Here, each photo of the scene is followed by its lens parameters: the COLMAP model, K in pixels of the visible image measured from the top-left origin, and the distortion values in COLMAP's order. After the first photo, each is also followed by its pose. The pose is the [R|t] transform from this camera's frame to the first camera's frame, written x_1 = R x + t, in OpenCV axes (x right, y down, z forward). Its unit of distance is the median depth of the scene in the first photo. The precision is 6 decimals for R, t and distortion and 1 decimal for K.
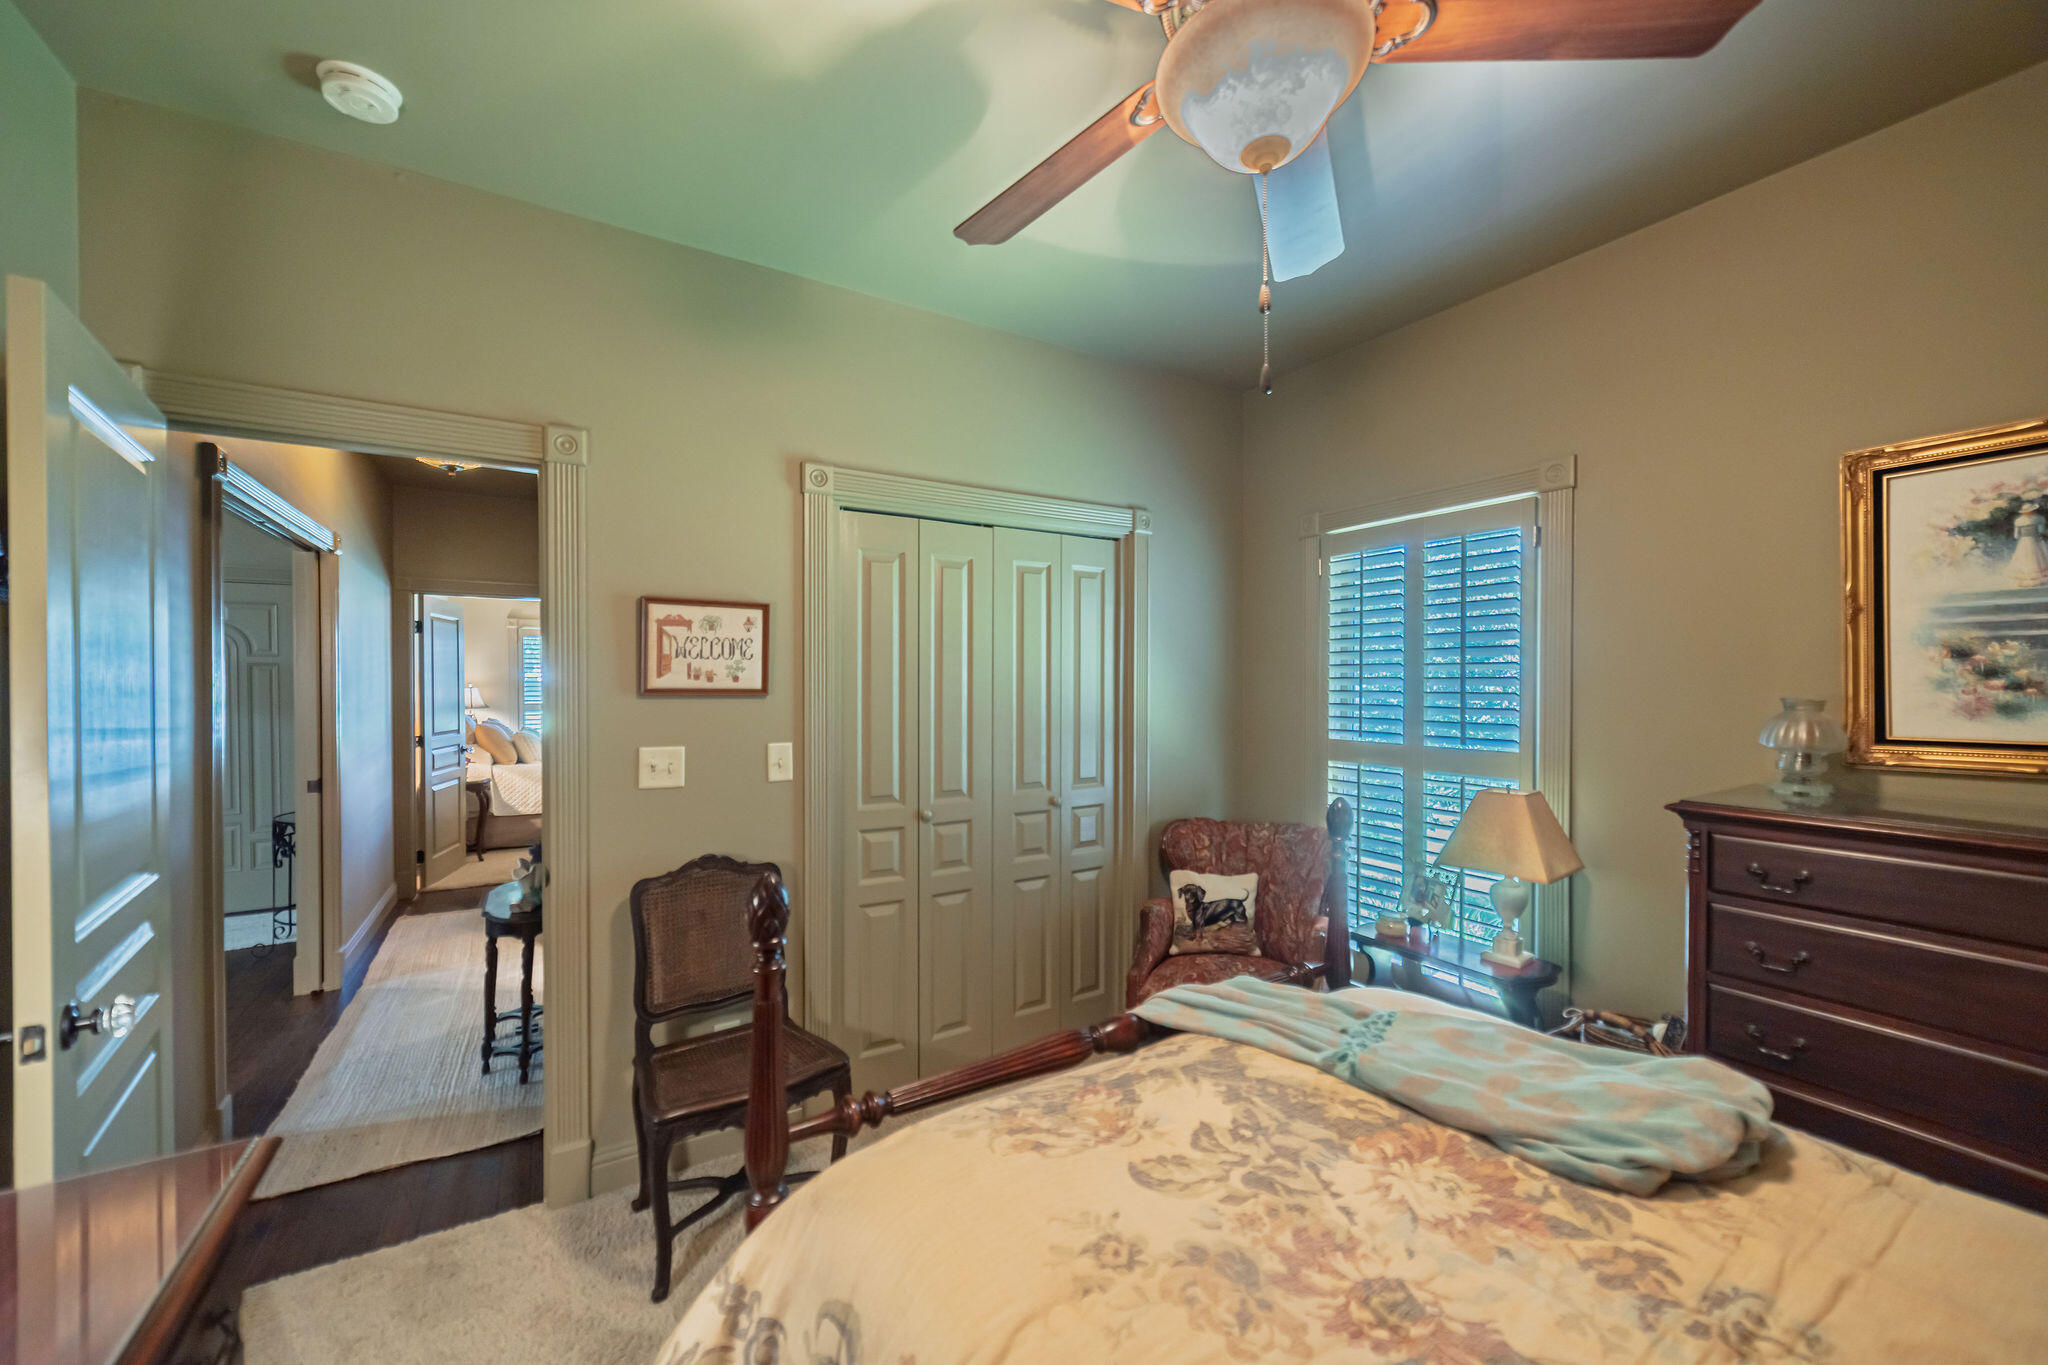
lens RADIAL K [[798.2, 0, 1026.8], [0, 798.2, 685.7], [0, 0, 1]] dist [-0.002010, 0.000465]
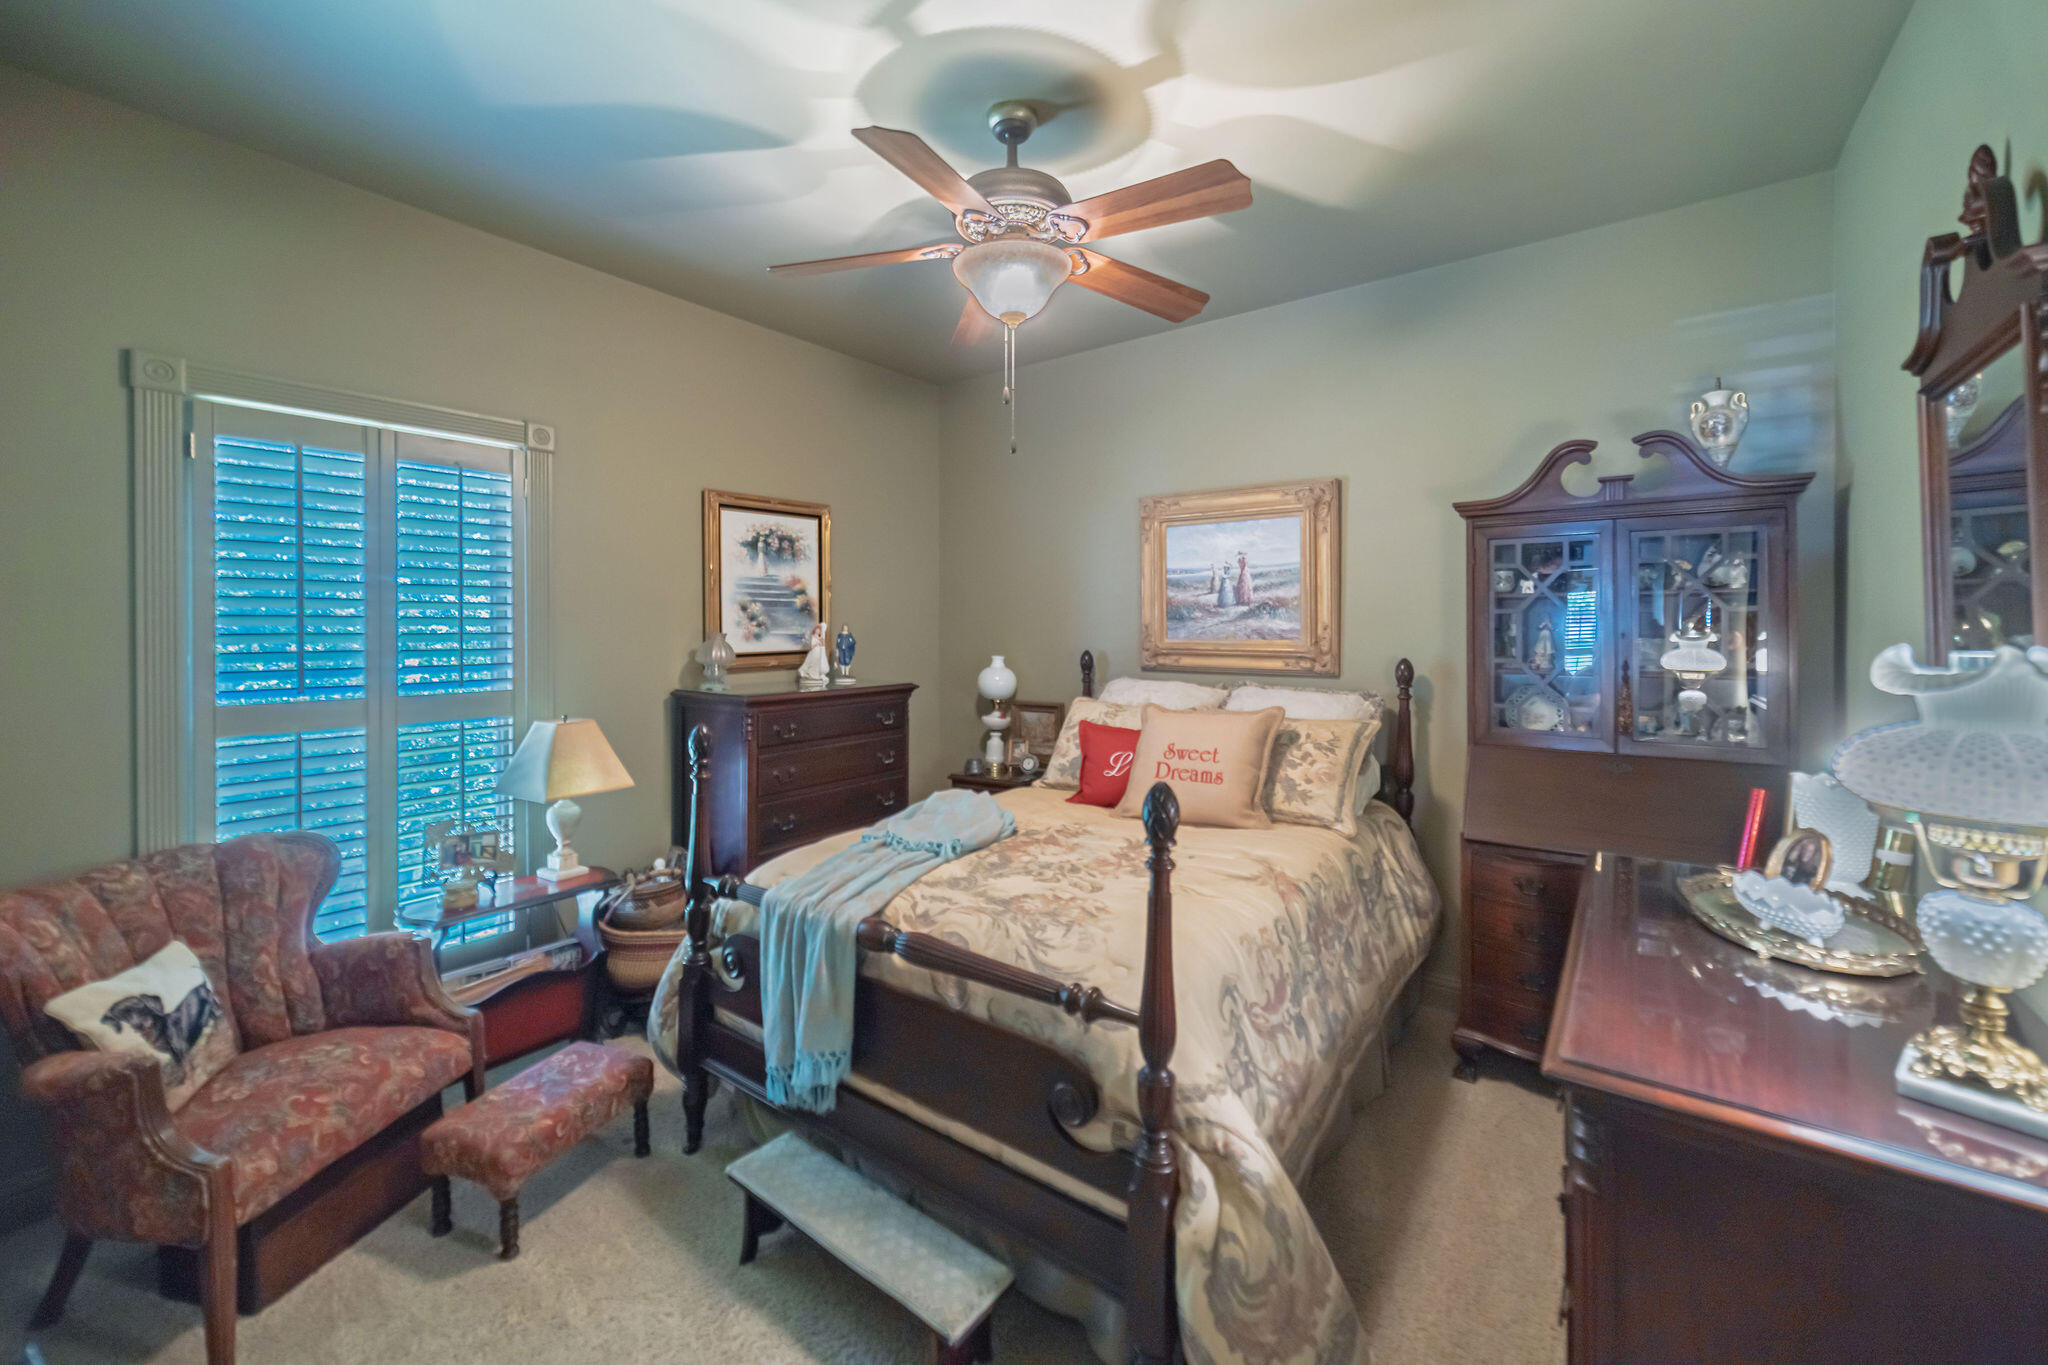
lens RADIAL K [[798.2, 0, 1040.2], [0, 798.2, 624.2], [0, 0, 1]] dist [-0.002010, 0.000465]
pose [[-0.384576, 0.002421, 0.923090, -0.891127], [0.008270, 0.999965, 0.000823, 0.002957], [-0.923056, 0.007950, -0.384583, 1.083070]]
